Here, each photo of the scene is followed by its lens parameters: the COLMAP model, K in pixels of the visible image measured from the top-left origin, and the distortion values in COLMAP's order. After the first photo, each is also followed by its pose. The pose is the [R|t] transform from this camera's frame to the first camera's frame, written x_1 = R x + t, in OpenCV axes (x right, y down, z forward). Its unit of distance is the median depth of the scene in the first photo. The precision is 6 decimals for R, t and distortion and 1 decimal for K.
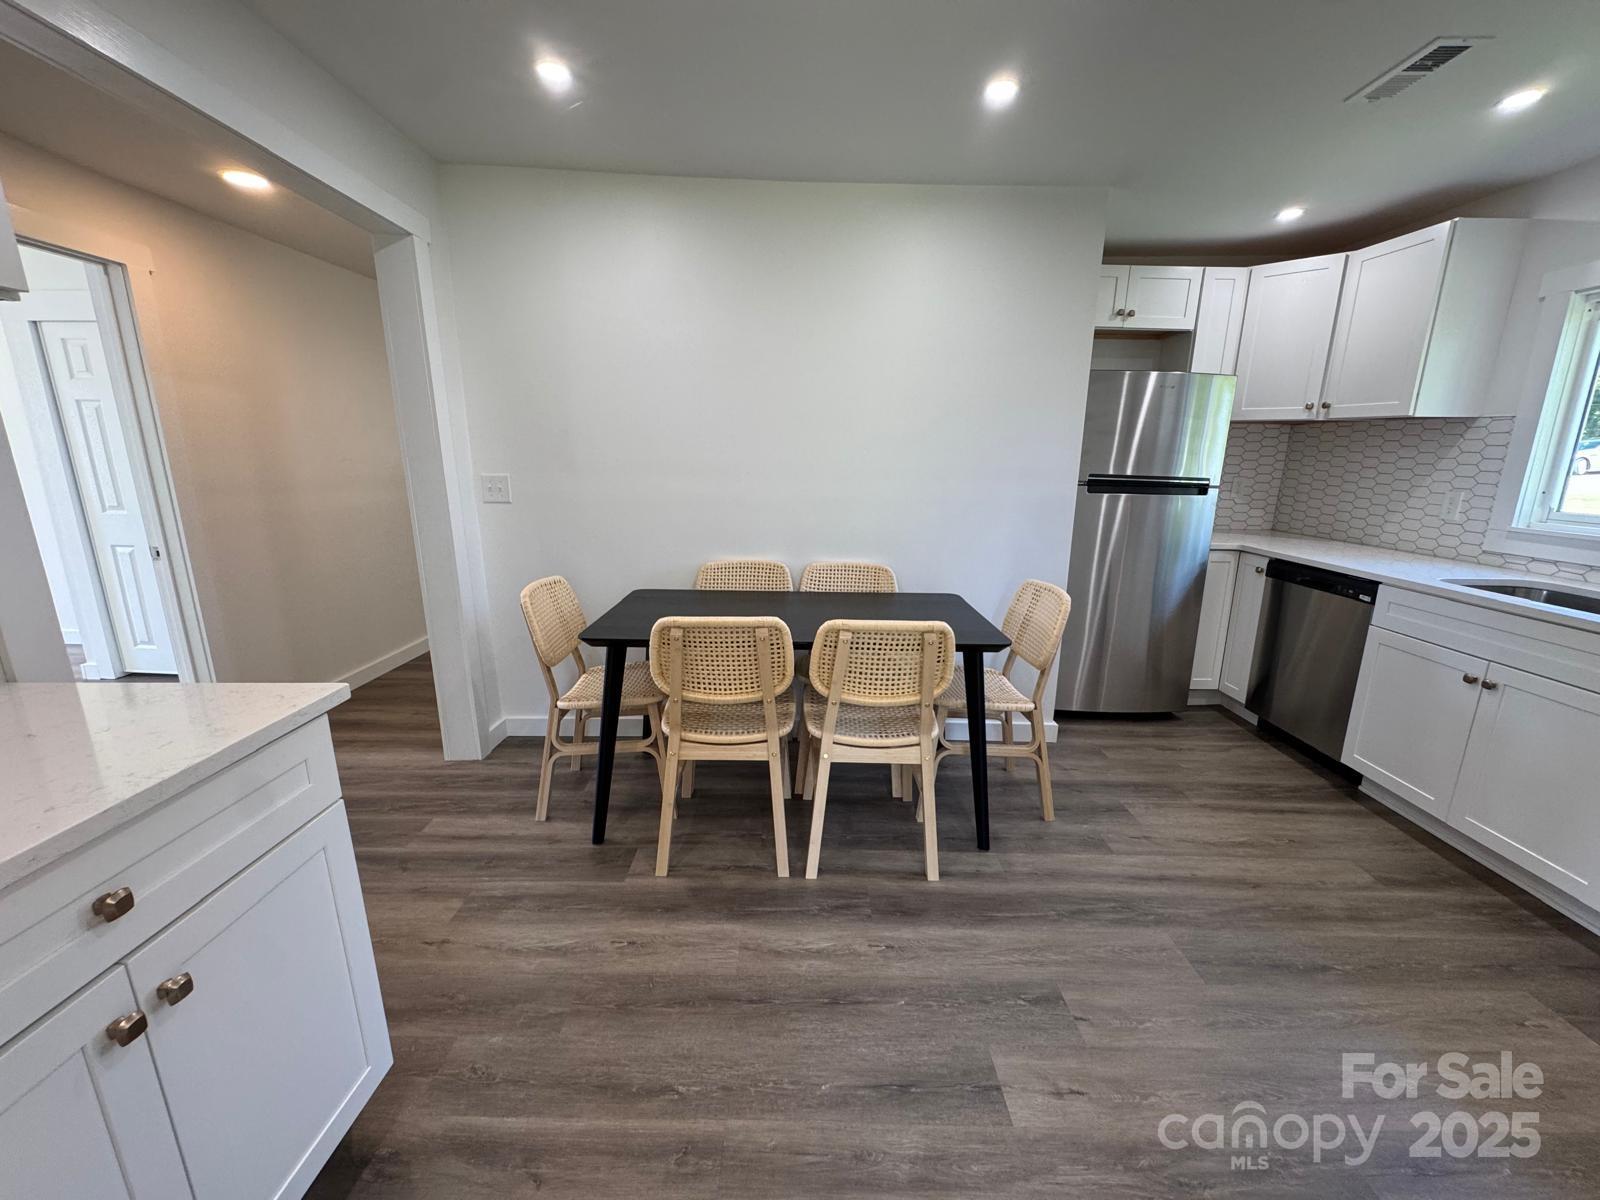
lens RADIAL K [[639.3, 0, 797.3], [0, 639.3, 601.4], [0, 0, 1]] dist [-0.004127, 0.000790]
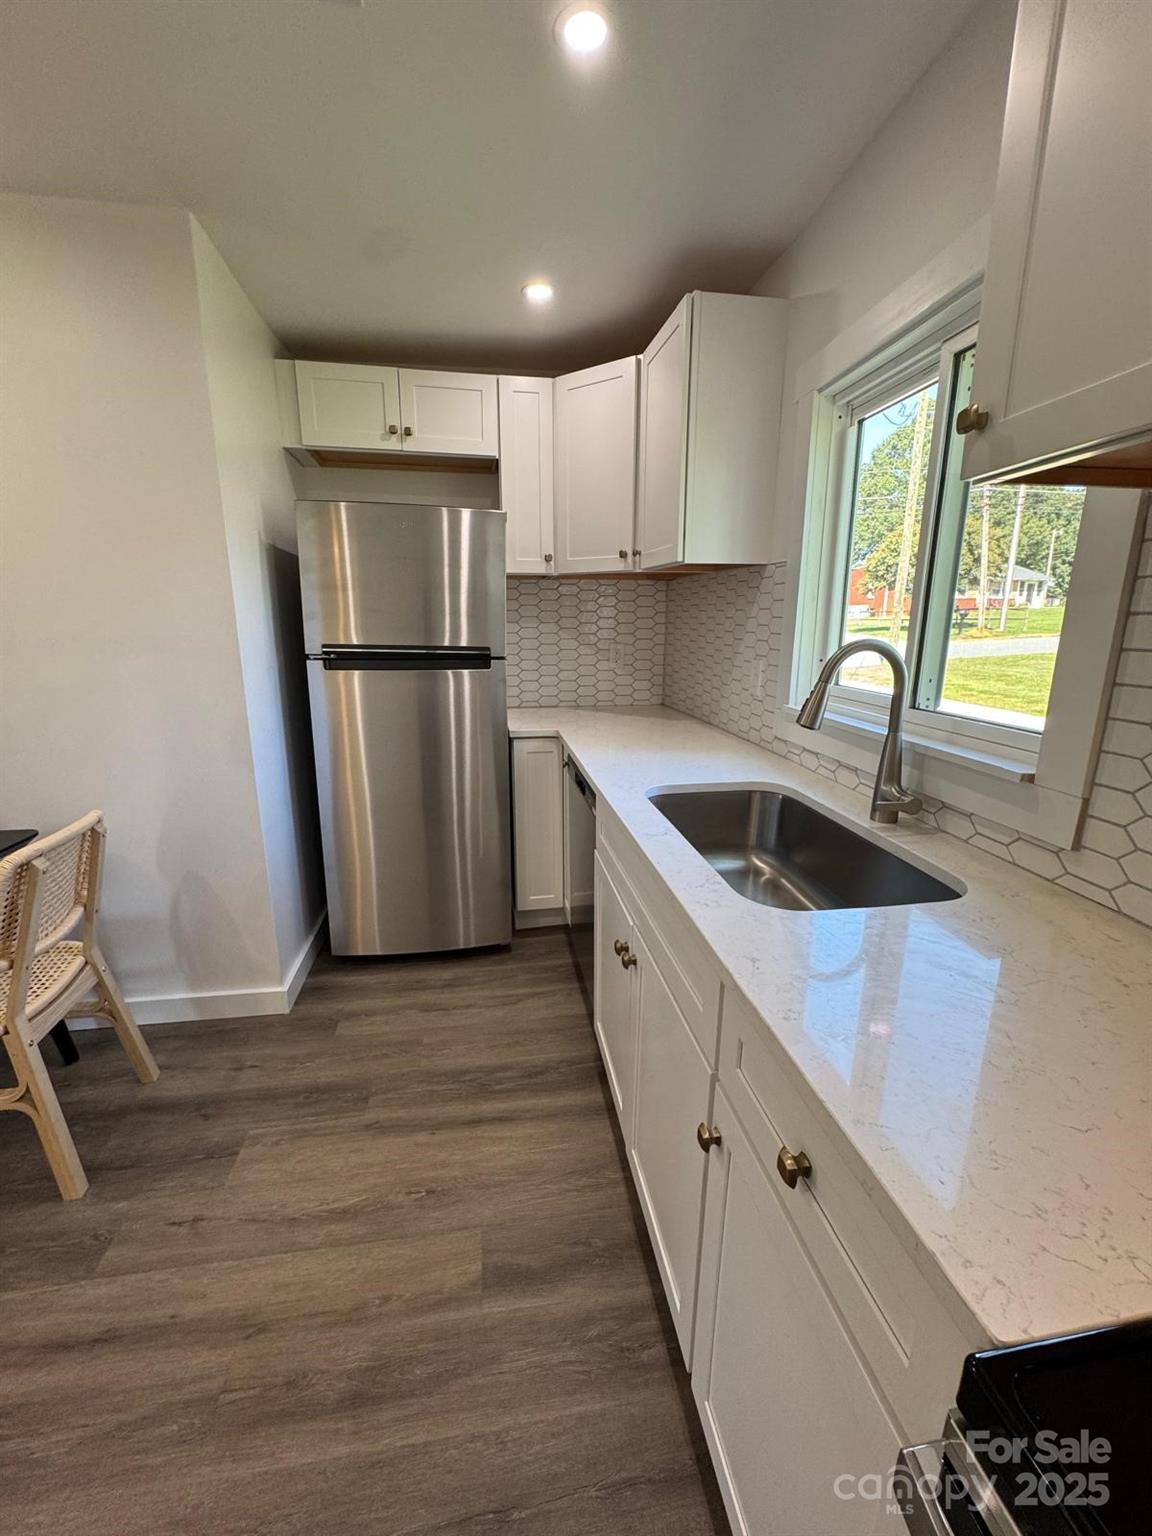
lens RADIAL K [[613.7, 0, 576.9], [0, 613.7, 768.6], [0, 0, 1]] dist [-0.004127, 0.000790]
pose [[0.987478, -0.045529, 0.151047, 0.849552], [0.044397, 0.998955, 0.010859, -0.067829], [-0.151383, -0.004017, 0.988467, 0.345523]]
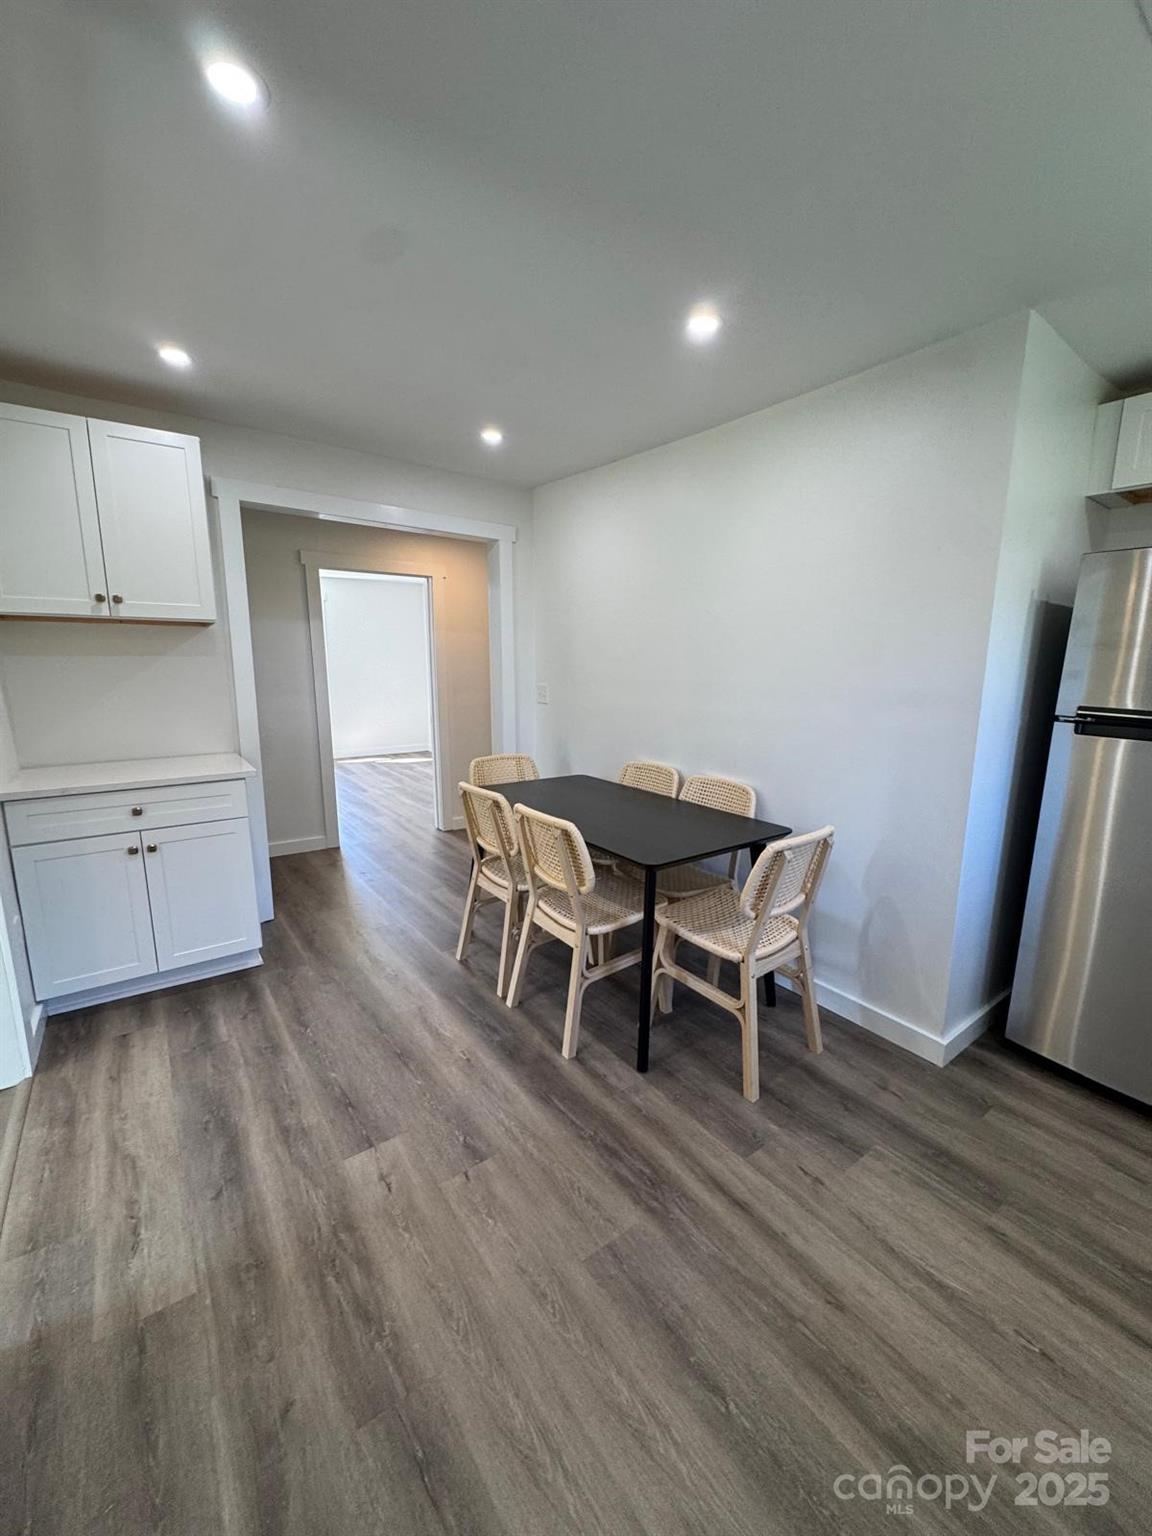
lens RADIAL K [[613.7, 0, 576.3], [0, 613.7, 763.1], [0, 0, 1]] dist [-0.004127, 0.000790]
pose [[0.590408, 0.129355, -0.796672, 0.893306], [-0.180810, 0.983184, 0.025642, -0.083588], [0.786592, 0.128907, 0.603868, 0.273962]]
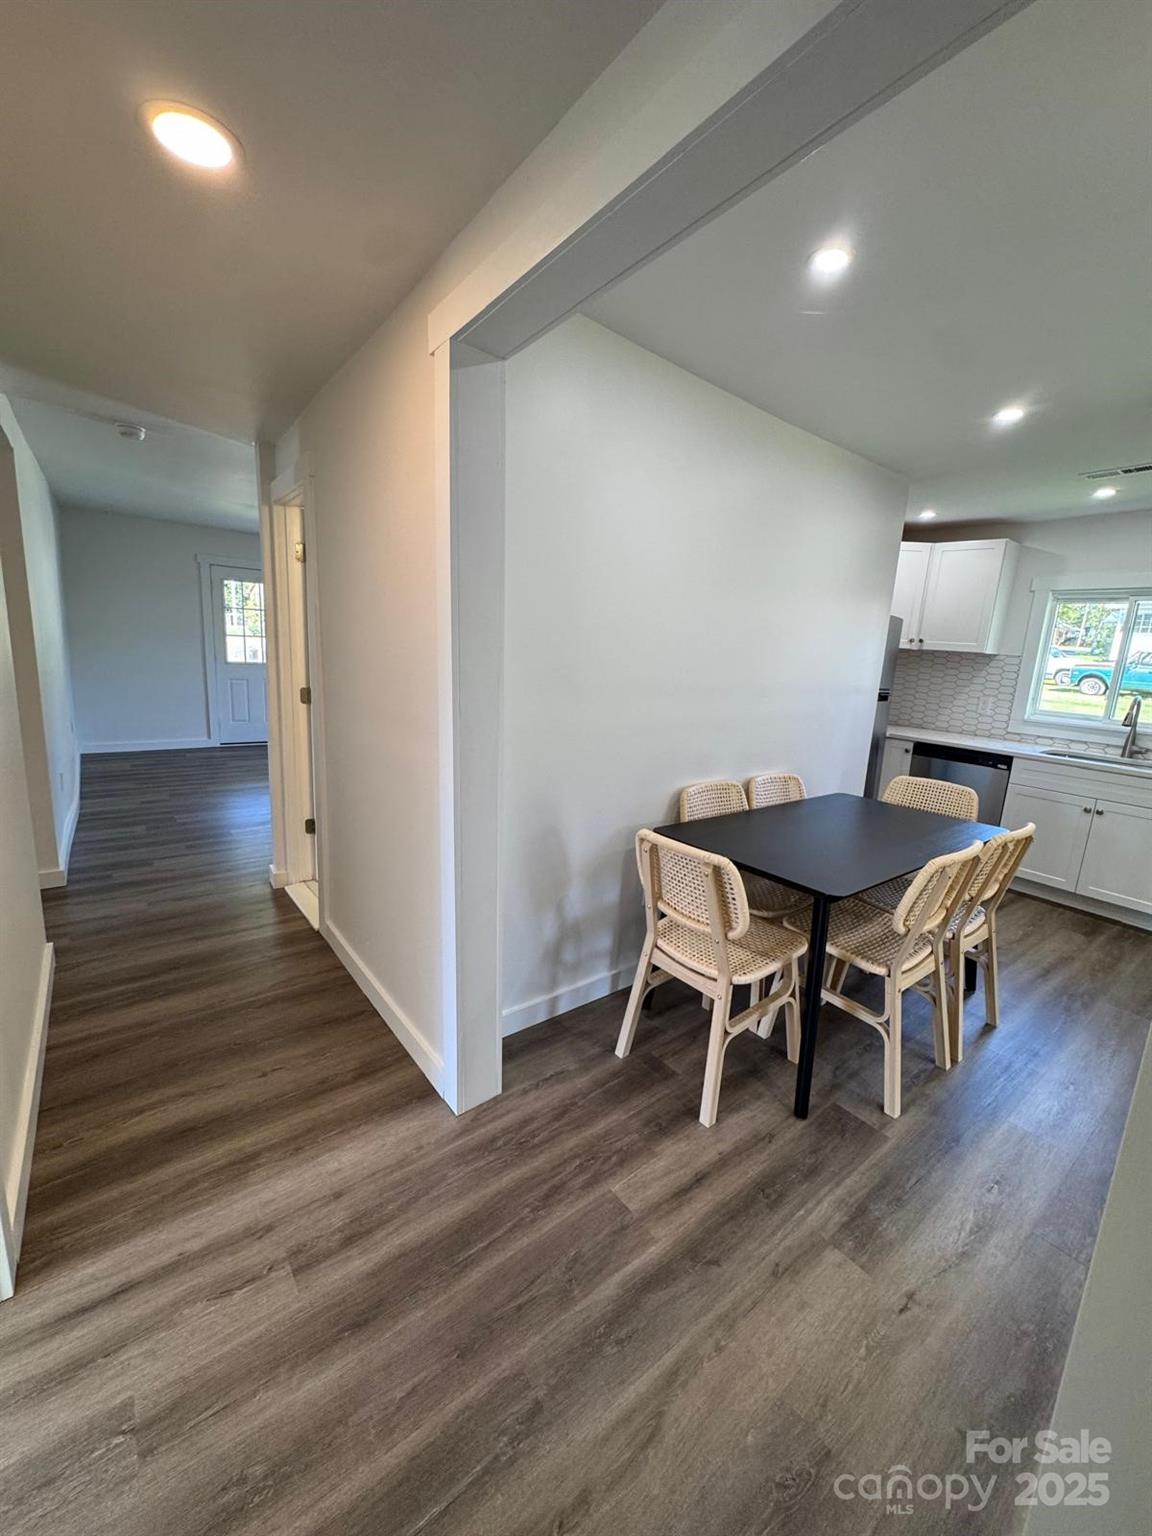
lens RADIAL K [[613.7, 0, 577.0], [0, 613.7, 762.9], [0, 0, 1]] dist [-0.004127, 0.000790]
pose [[0.788472, -0.089933, 0.608460, -1.018681], [0.097147, 0.995045, 0.021184, -0.170106], [-0.607350, 0.042407, 0.793302, 0.461938]]
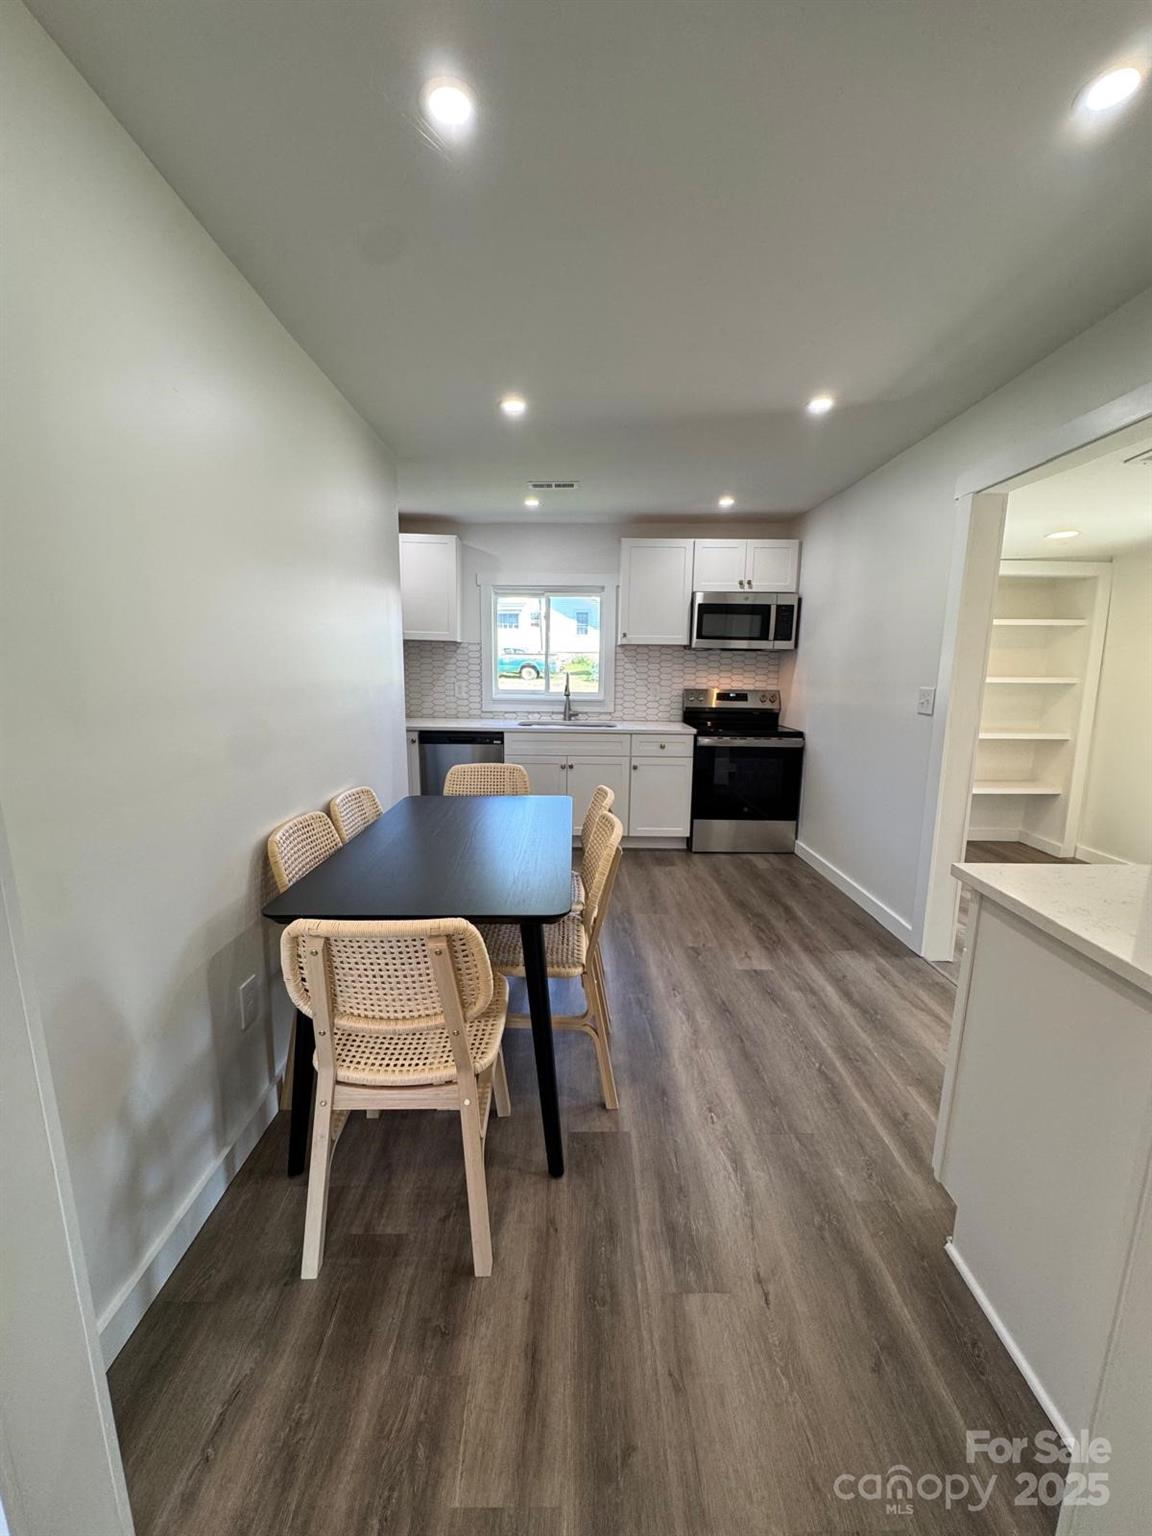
lens RADIAL K [[613.7, 0, 574.6], [0, 613.7, 763.9], [0, 0, 1]] dist [-0.004127, 0.000790]
pose [[-0.005633, -0.177623, 0.984083, -0.931374], [0.216768, 0.960482, 0.174604, -0.224370], [-0.976207, 0.214301, 0.033093, 0.818926]]
